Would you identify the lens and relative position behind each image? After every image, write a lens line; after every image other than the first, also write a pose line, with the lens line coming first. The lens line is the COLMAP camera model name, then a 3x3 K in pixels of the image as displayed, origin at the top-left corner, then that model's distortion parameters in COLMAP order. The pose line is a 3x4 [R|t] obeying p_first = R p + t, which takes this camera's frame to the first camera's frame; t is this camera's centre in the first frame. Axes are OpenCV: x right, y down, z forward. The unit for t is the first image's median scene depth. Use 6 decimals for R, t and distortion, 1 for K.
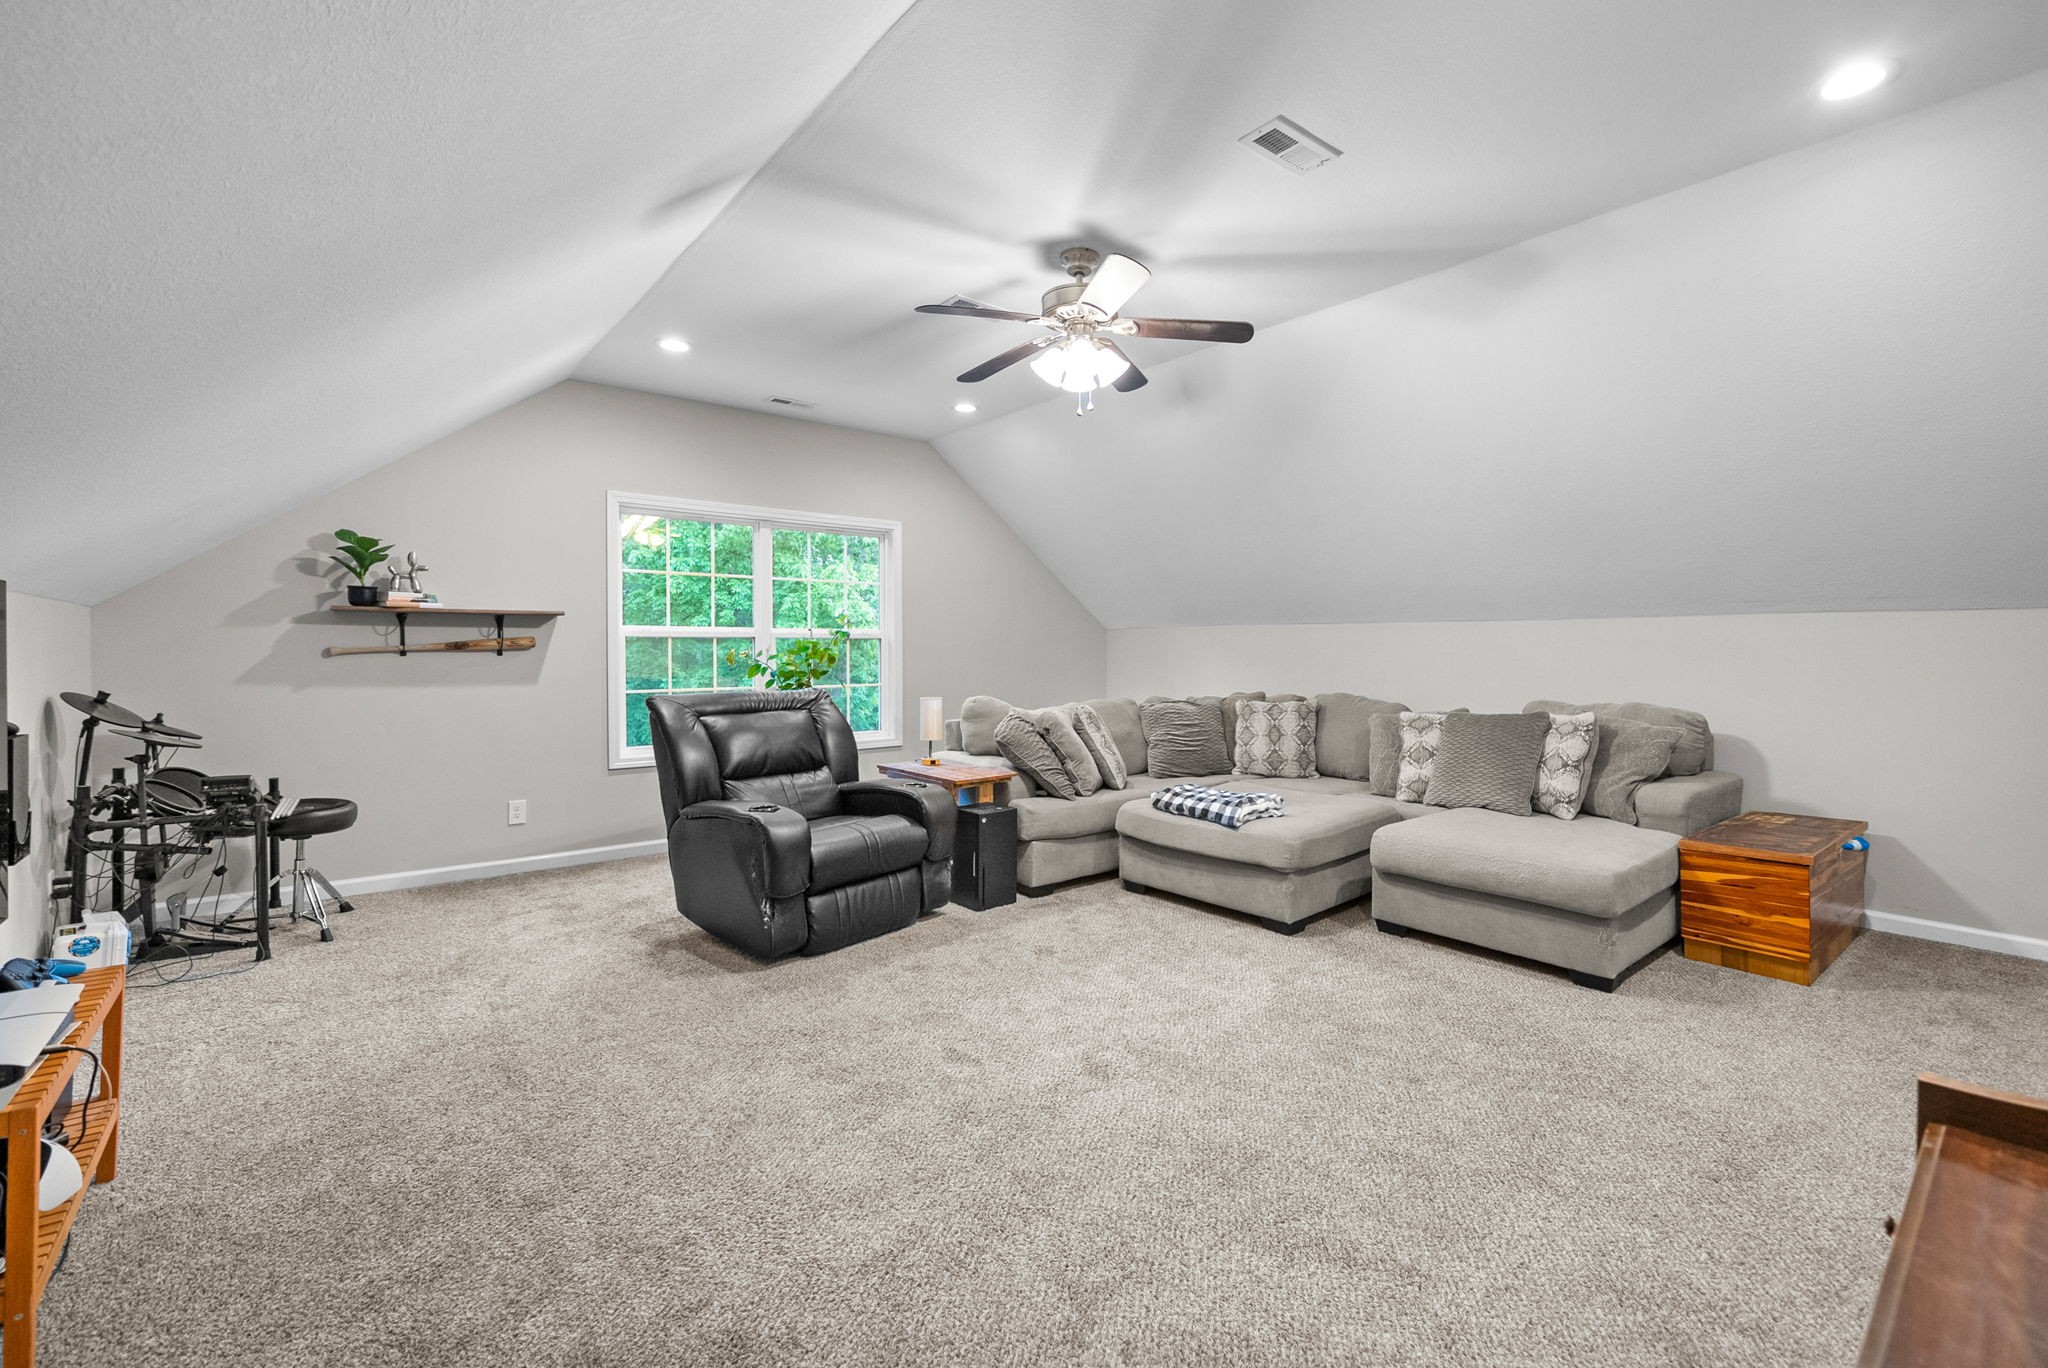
lens RADIAL K [[884.1, 0, 1025.1], [0, 884.1, 670.2], [0, 0, 1]] dist [0.001606, 0.000097]
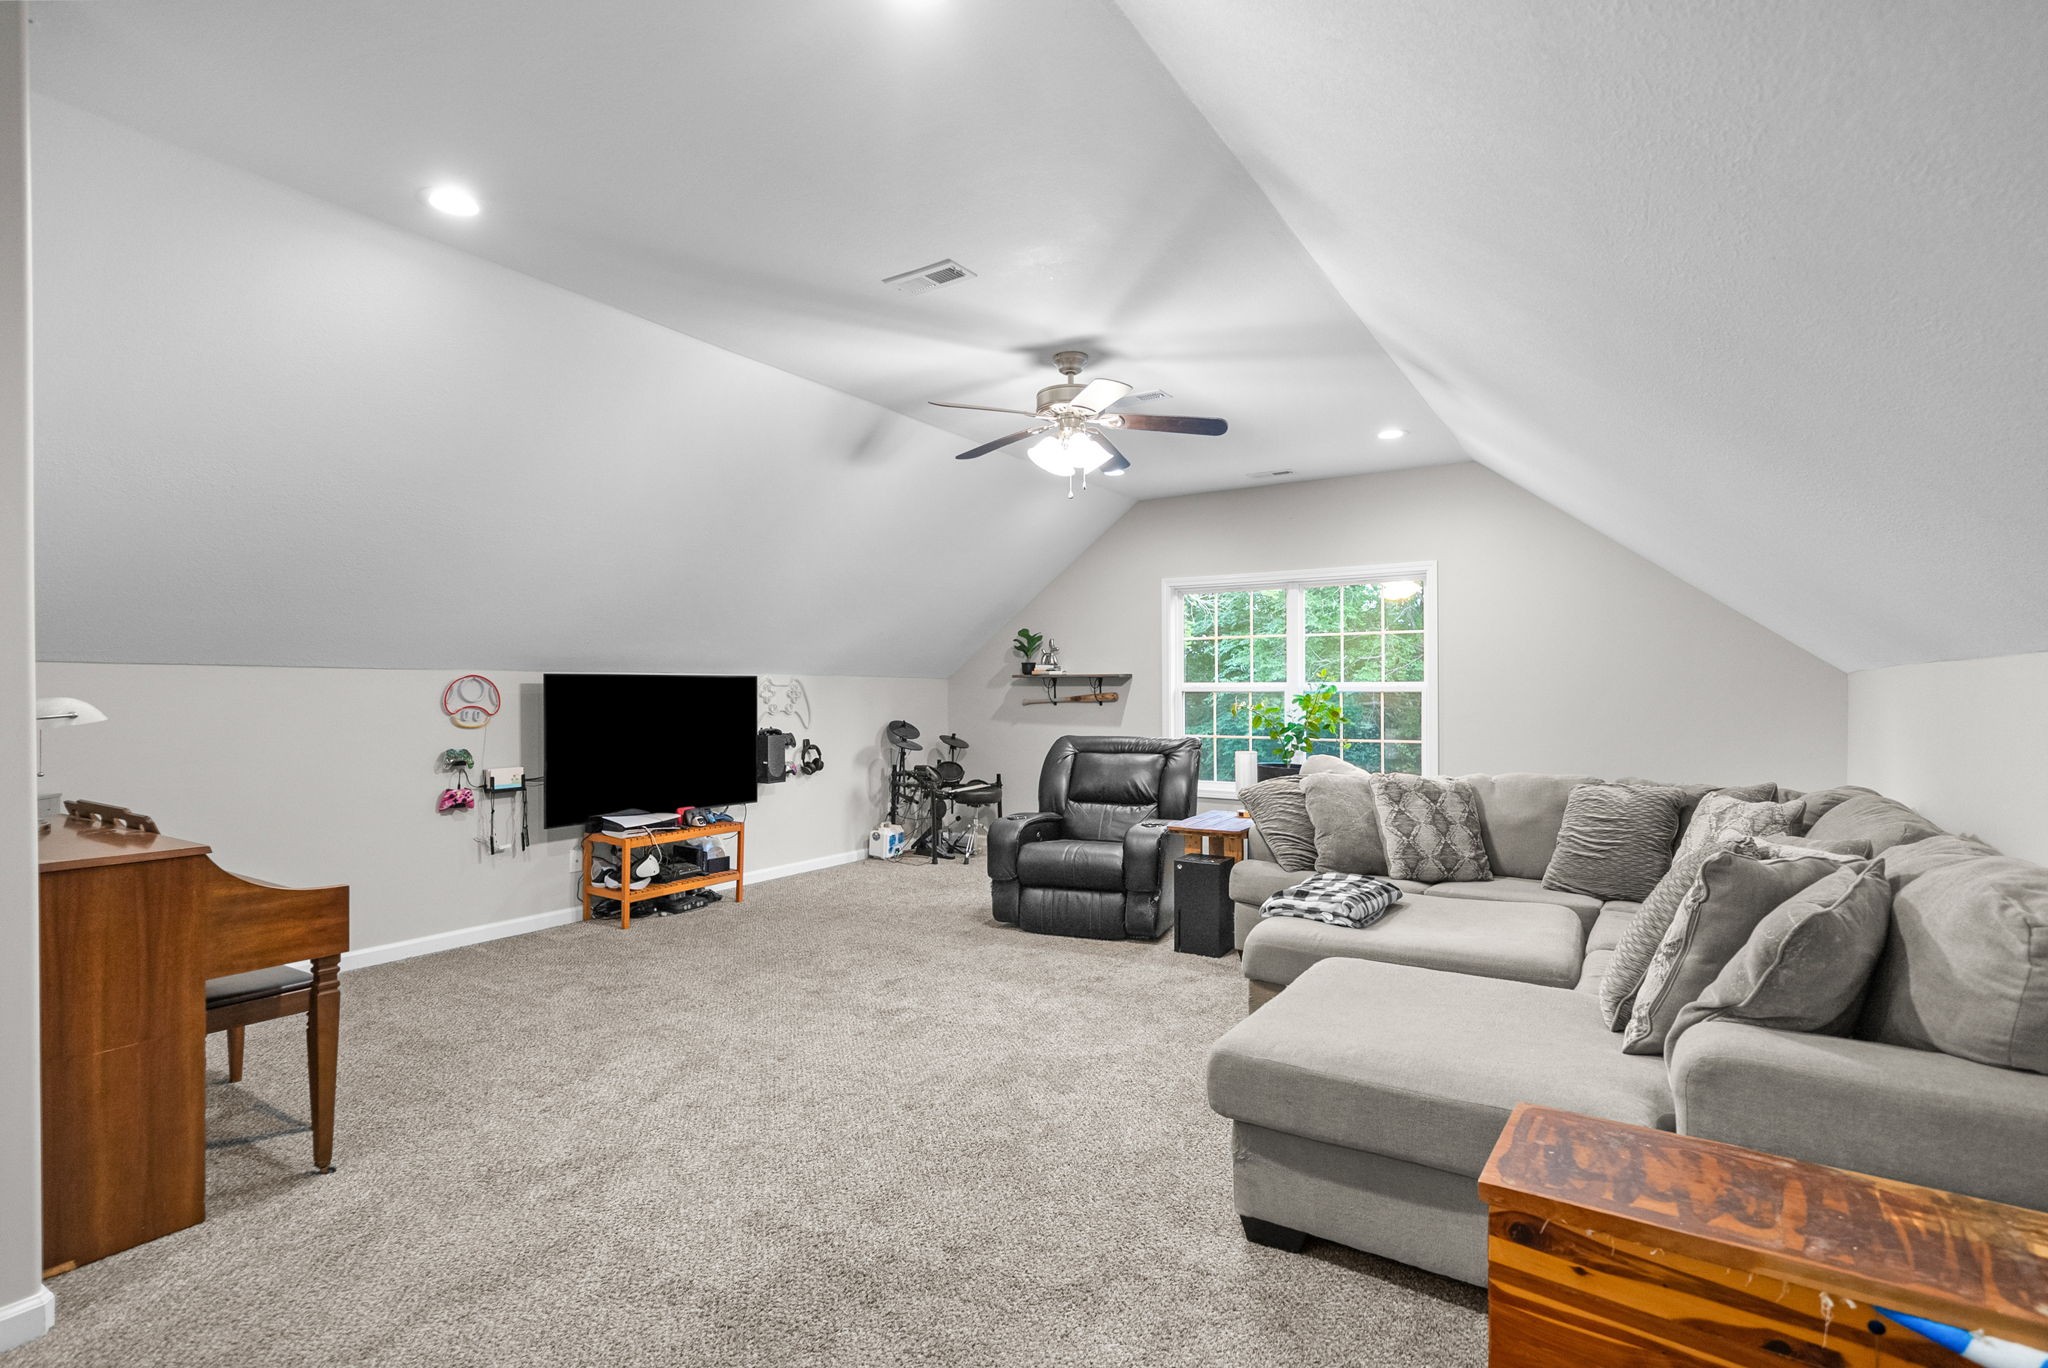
lens RADIAL K [[963.8, 0, 1025.9], [0, 963.8, 693.5], [0, 0, 1]] dist [-0.001580, -0.000018]
pose [[0.314949, -0.003096, -0.949104, 0.930614], [-0.031815, 0.999398, -0.013818, -0.012294], [0.948575, 0.034548, 0.314661, 0.437146]]
